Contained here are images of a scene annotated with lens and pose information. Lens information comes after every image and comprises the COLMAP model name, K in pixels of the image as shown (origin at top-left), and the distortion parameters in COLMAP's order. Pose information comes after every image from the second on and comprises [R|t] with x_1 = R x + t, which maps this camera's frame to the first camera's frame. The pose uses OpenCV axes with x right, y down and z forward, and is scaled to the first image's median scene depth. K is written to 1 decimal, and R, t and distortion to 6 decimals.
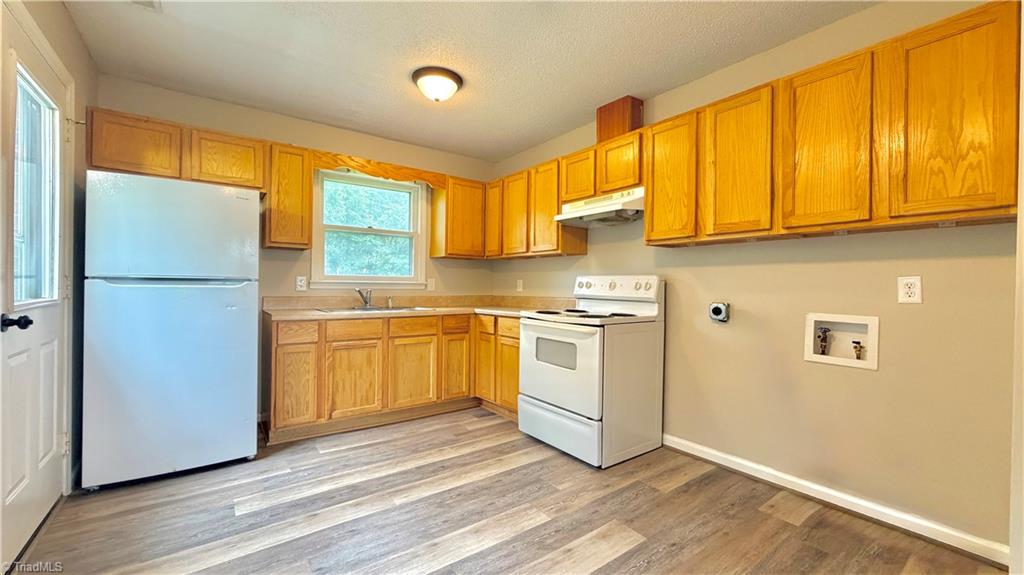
lens RADIAL K [[411.3, 0, 512.2], [0, 411.3, 287.1], [0, 0, 1]] dist [0.004462, 0.000432]
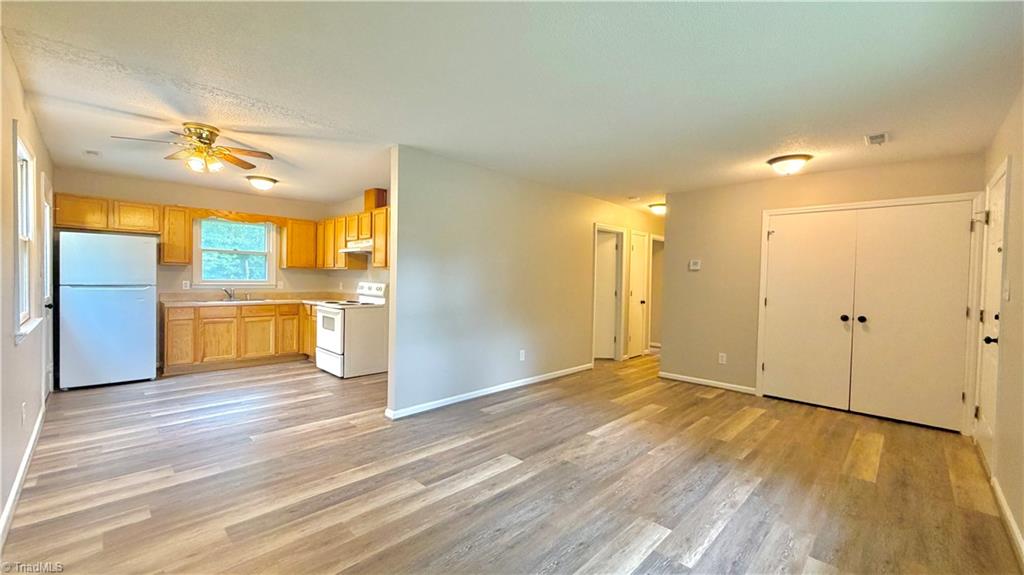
lens RADIAL K [[411.3, 0, 511.5], [0, 411.3, 286.3], [0, 0, 1]] dist [0.004462, 0.000432]
pose [[0.987998, 0.005625, 0.154365, 0.580151], [-0.008729, 0.999773, 0.019435, -0.053118], [-0.154221, -0.020549, 0.987823, -0.926081]]
